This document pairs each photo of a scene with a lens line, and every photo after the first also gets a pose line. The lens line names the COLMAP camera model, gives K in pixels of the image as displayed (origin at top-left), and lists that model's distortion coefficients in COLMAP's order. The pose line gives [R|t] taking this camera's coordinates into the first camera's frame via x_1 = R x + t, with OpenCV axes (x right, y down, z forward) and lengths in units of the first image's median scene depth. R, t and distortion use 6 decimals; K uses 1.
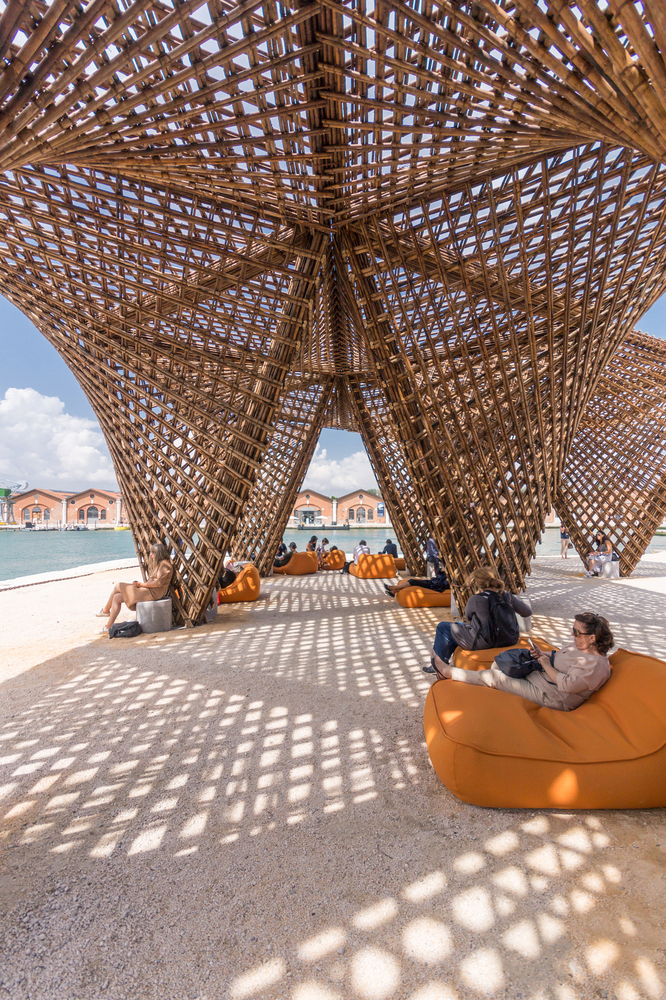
lens RADIAL K [[451.6, 0, 339.9], [0, 451.6, 494.4], [0, 0, 1]] dist [-0.000987, 0.000055]
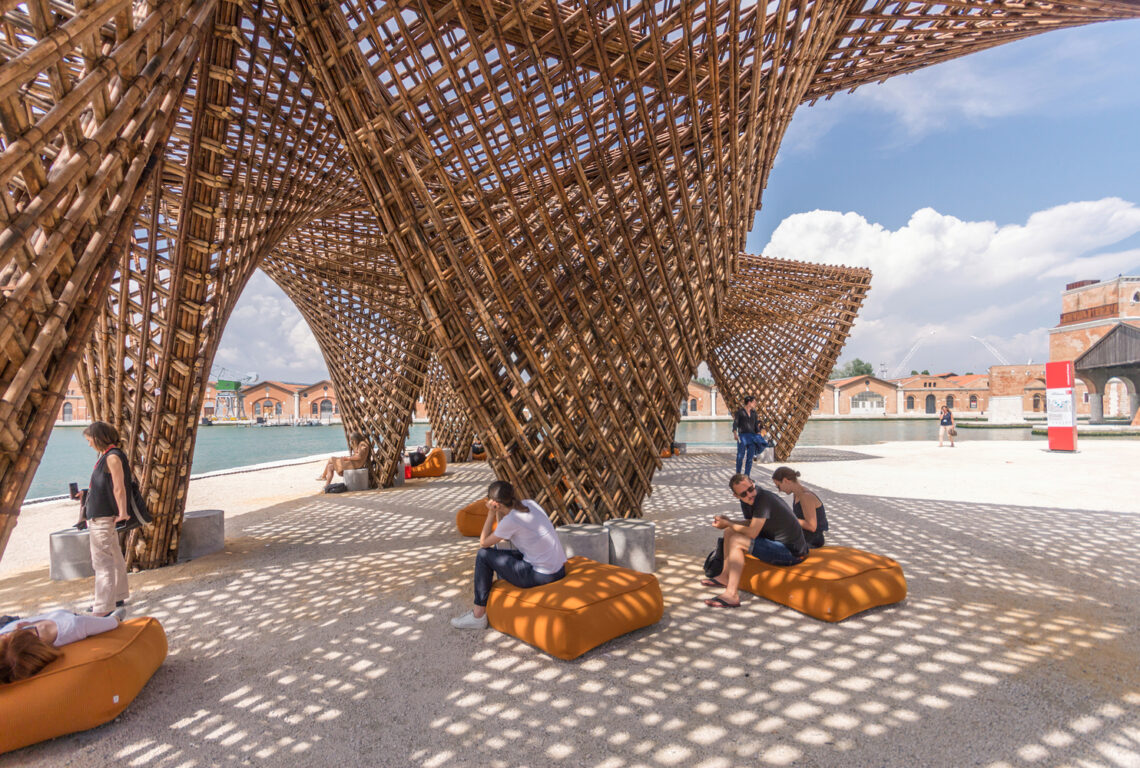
lens RADIAL K [[508.4, 0, 563.2], [0, 508.4, 392.5], [0, 0, 1]] dist [-0.003548, 0.000418]
pose [[0.997892, -0.009055, -0.064262, 0.343253], [0.010123, 0.999816, 0.016315, -0.028610], [0.064102, -0.016931, 0.997800, -0.548948]]
